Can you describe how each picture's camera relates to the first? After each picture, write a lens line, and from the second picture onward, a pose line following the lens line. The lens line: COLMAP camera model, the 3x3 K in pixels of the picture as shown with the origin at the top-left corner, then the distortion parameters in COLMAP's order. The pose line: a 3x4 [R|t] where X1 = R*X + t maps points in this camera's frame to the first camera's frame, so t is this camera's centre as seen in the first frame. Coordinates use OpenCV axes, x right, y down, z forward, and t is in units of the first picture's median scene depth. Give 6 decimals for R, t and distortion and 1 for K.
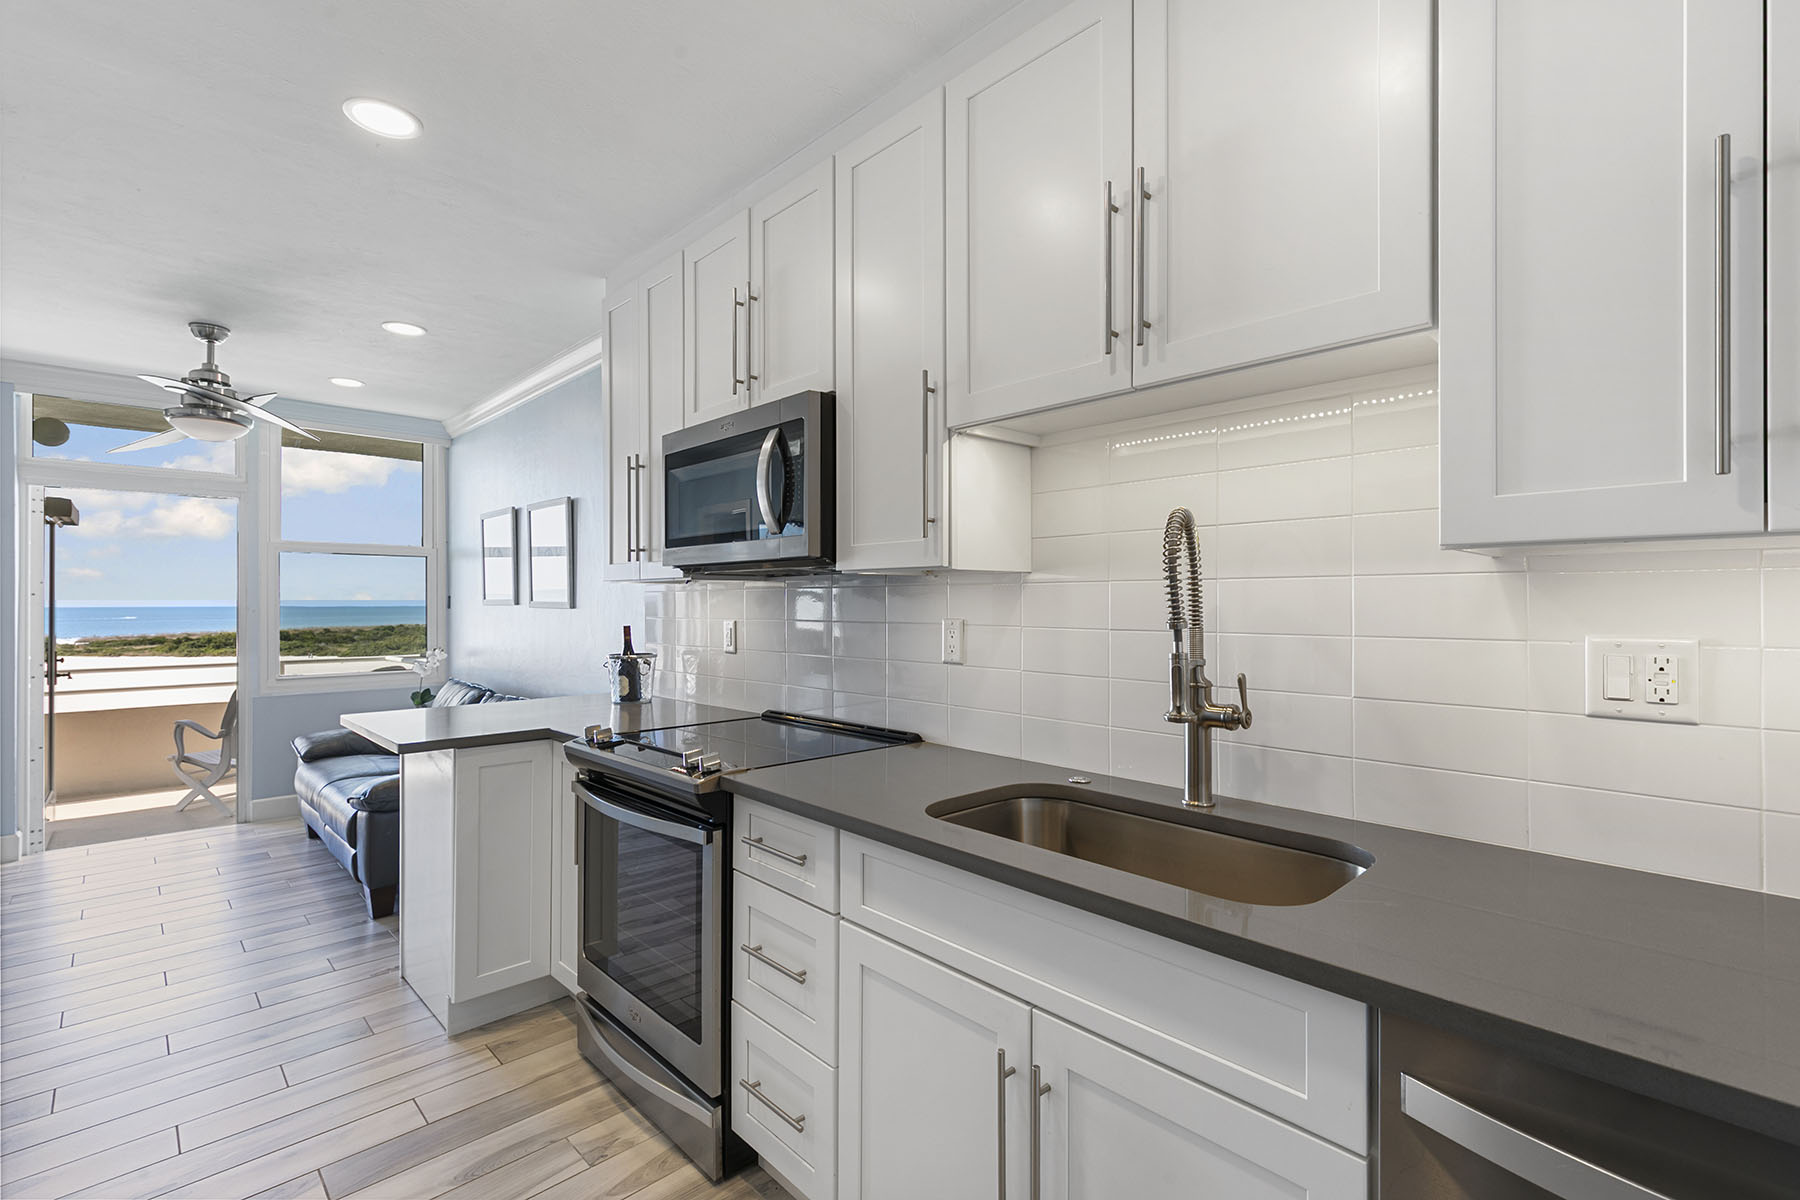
lens RADIAL K [[802.3, 0, 903.0], [0, 802.3, 603.0], [0, 0, 1]] dist [0.007173, -0.001267]
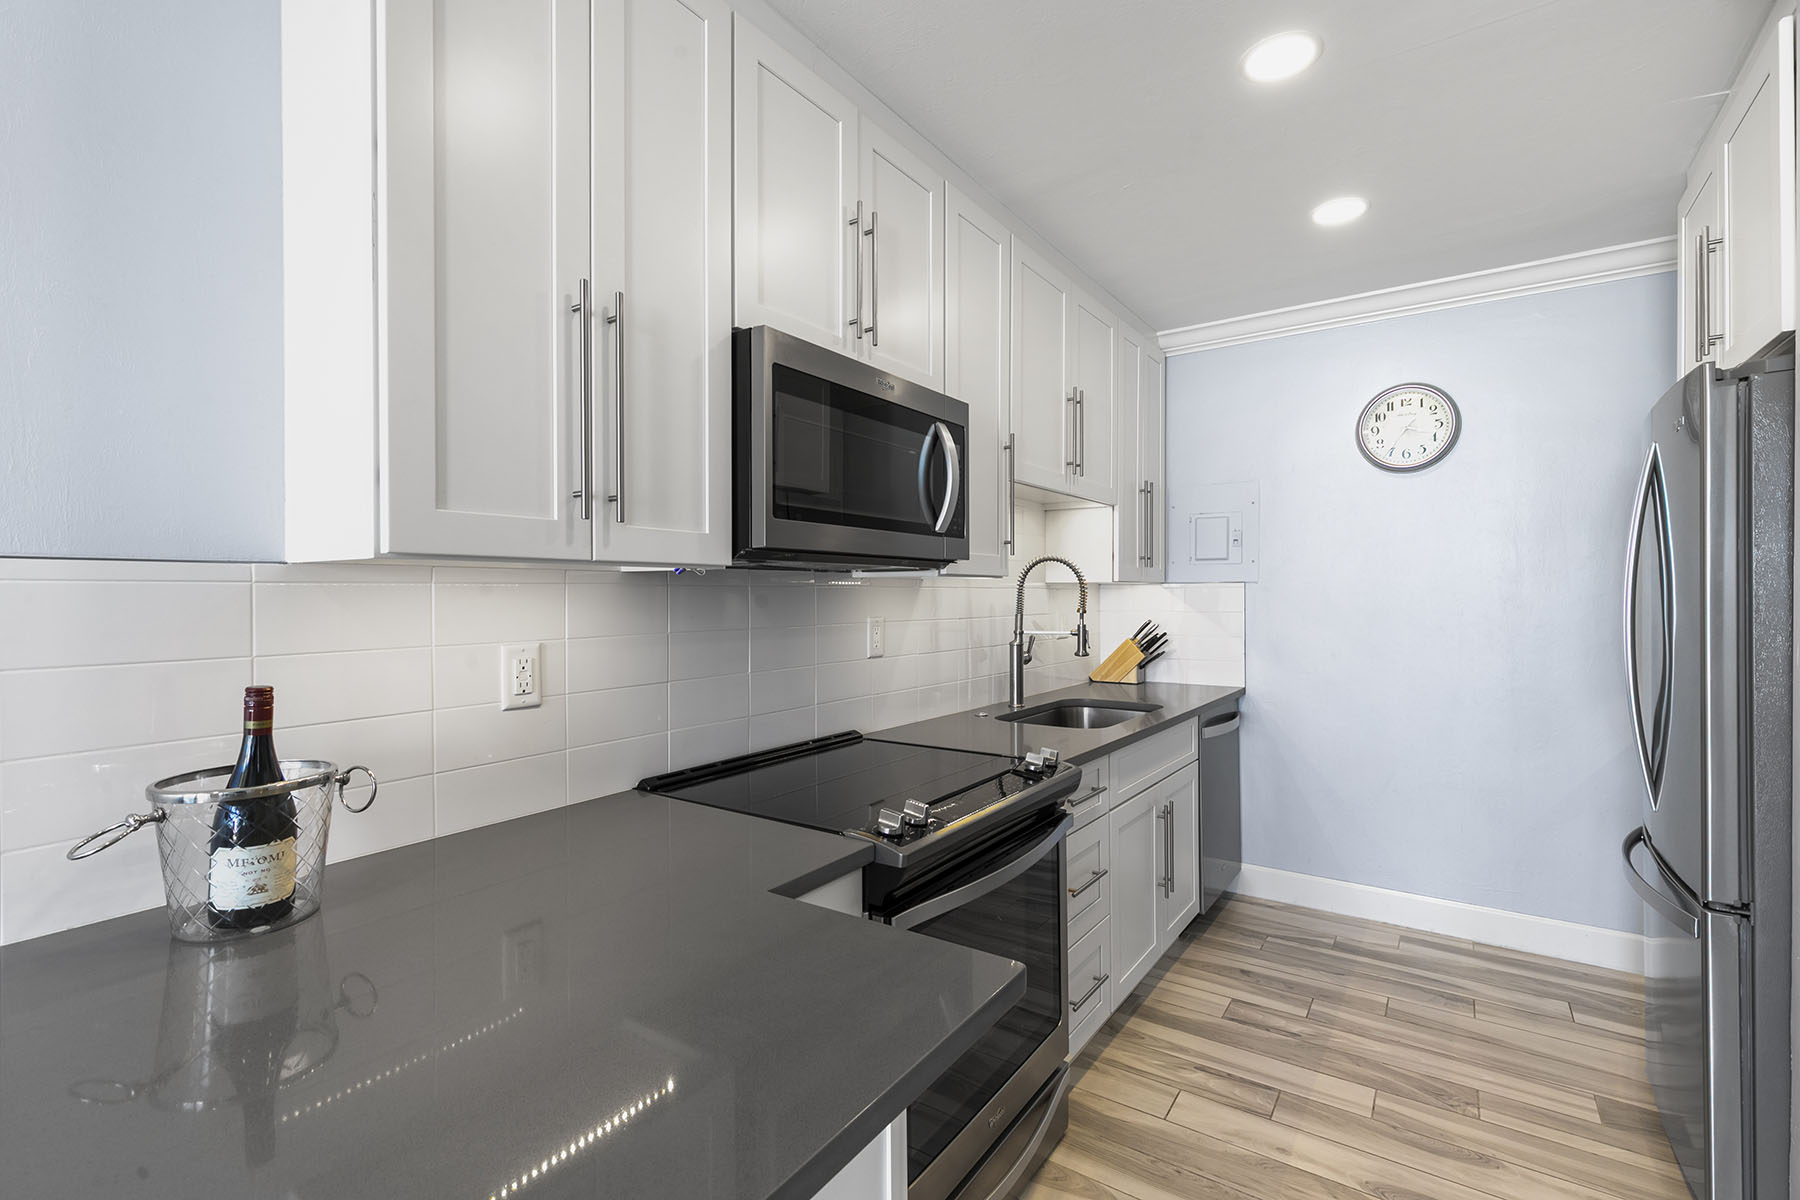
lens RADIAL K [[802.3, 0, 899.7], [0, 802.3, 596.5], [0, 0, 1]] dist [0.007173, -0.001267]
pose [[-0.198815, -0.004952, 0.980024, -0.524299], [-0.000901, 0.999988, 0.004870, -0.007683], [-0.980037, 0.000085, -0.198817, 0.596653]]
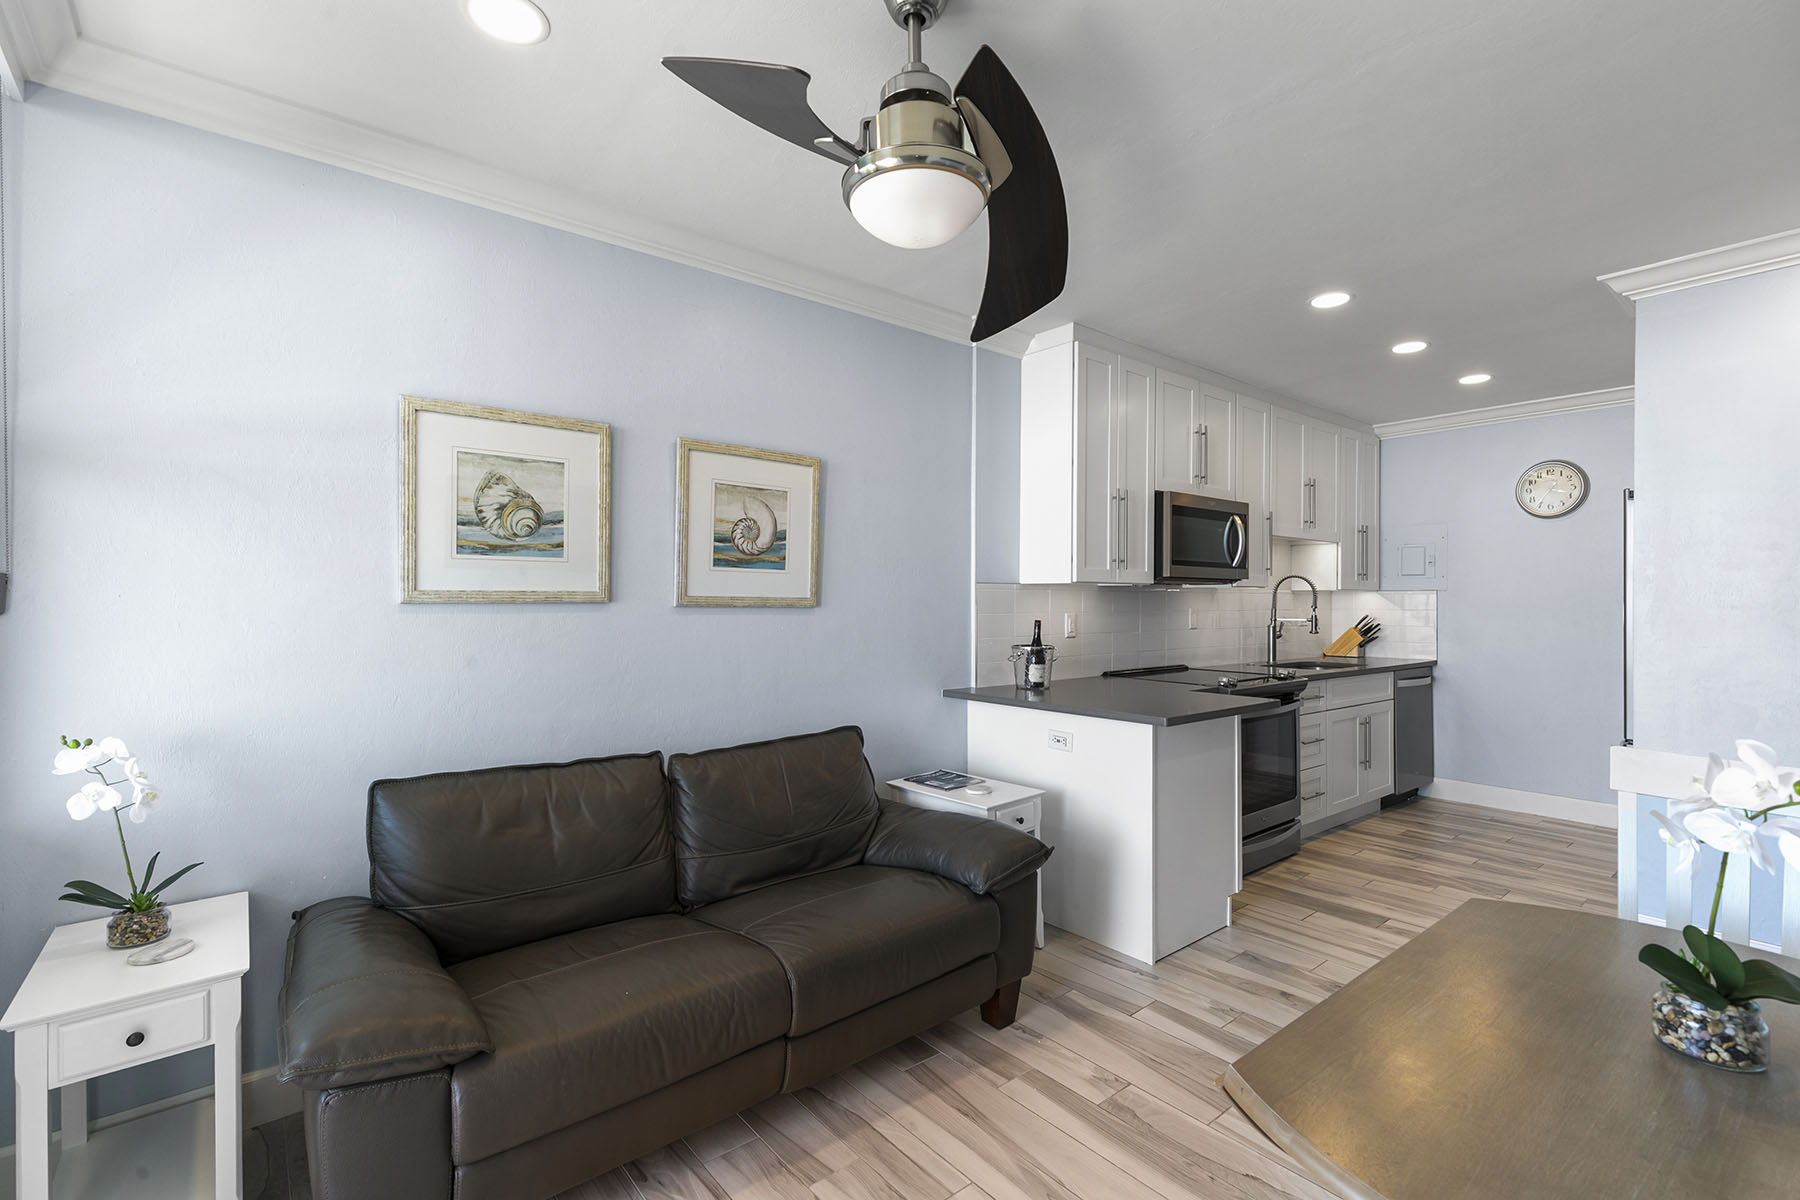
lens RADIAL K [[802.3, 0, 901.1], [0, 802.3, 602.2], [0, 0, 1]] dist [0.007173, -0.001267]
pose [[0.079194, -0.002606, 0.996856, -1.085717], [-0.005019, 0.999983, 0.003013, 0.000116], [-0.996847, -0.005242, 0.079179, 0.810180]]
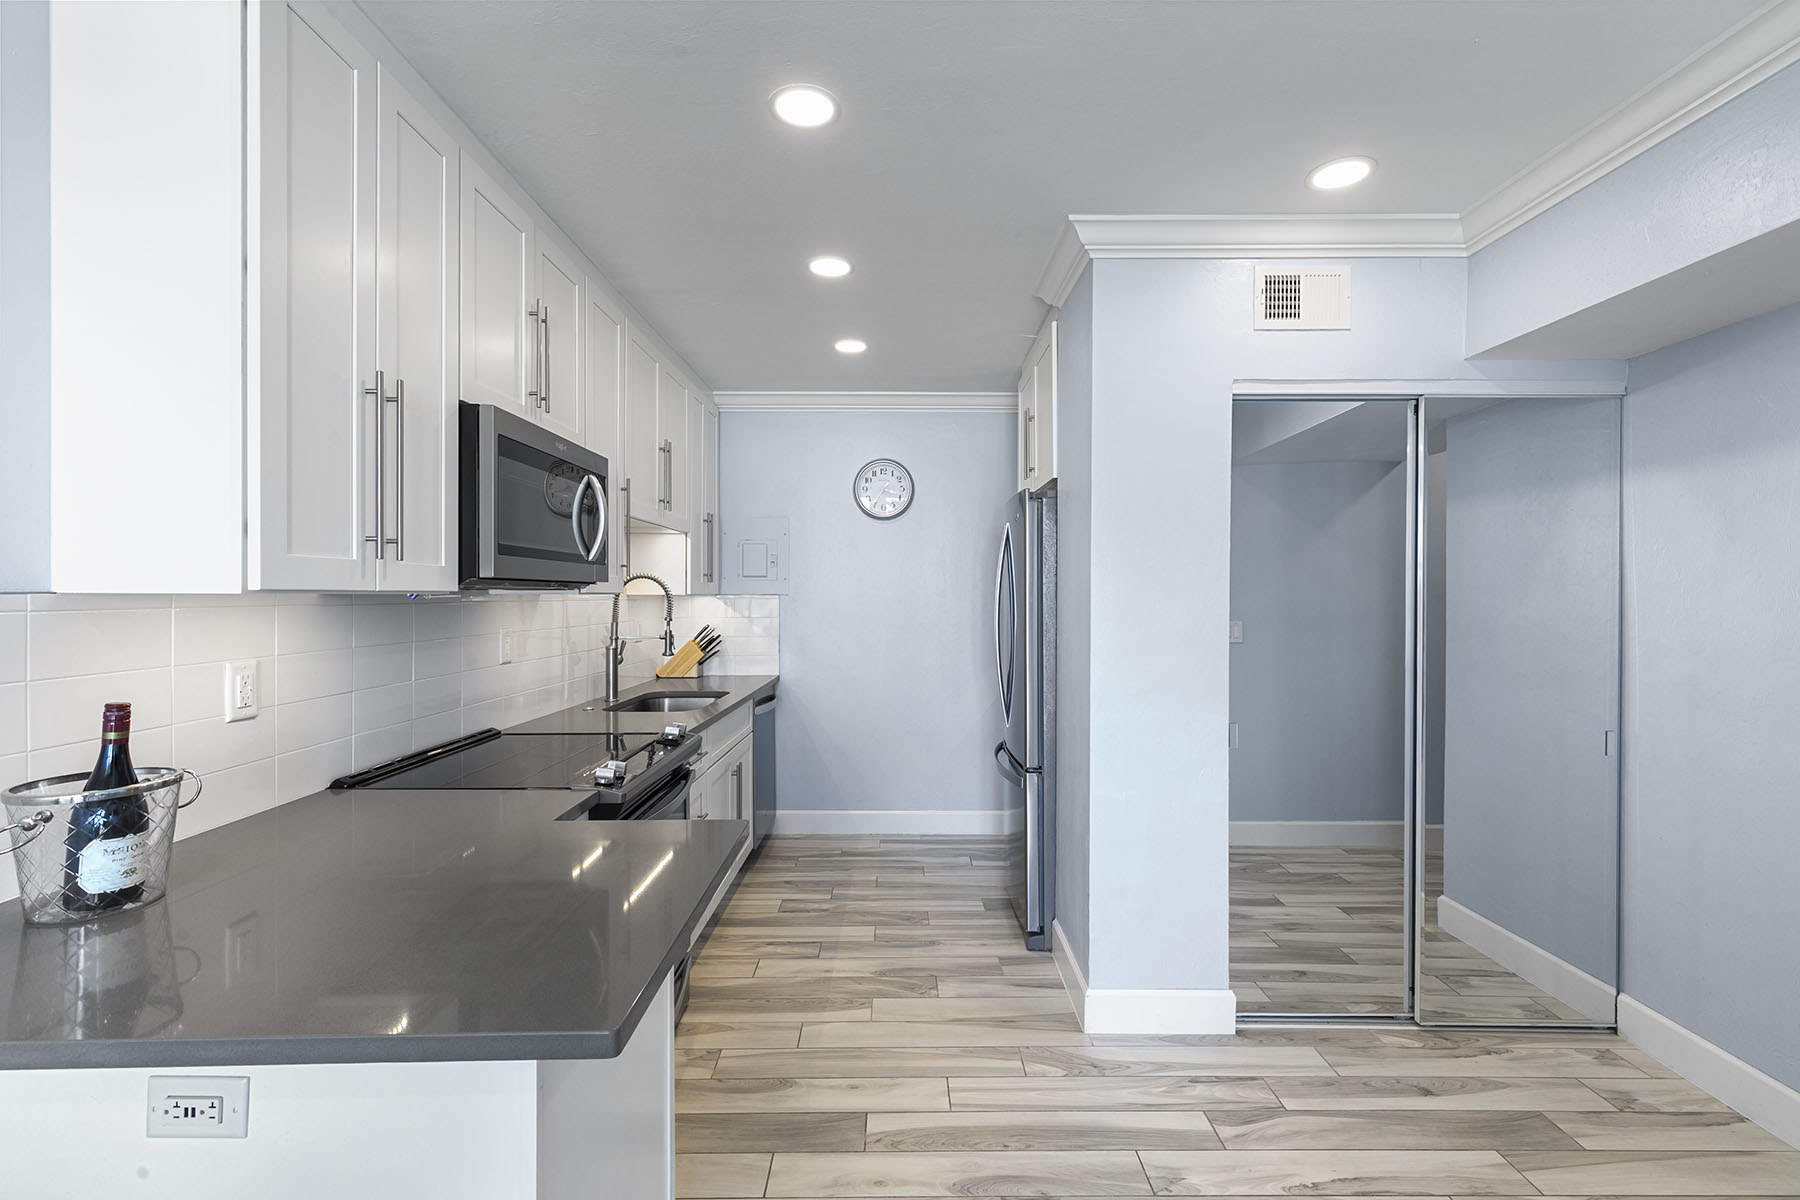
lens RADIAL K [[802.3, 0, 899.2], [0, 802.3, 599.2], [0, 0, 1]] dist [0.007173, -0.001267]
pose [[-0.724253, -0.005913, 0.689509, -0.642290], [-0.003848, 0.999982, 0.004534, -0.018071], [-0.689523, 0.000630, -0.724263, 0.751105]]
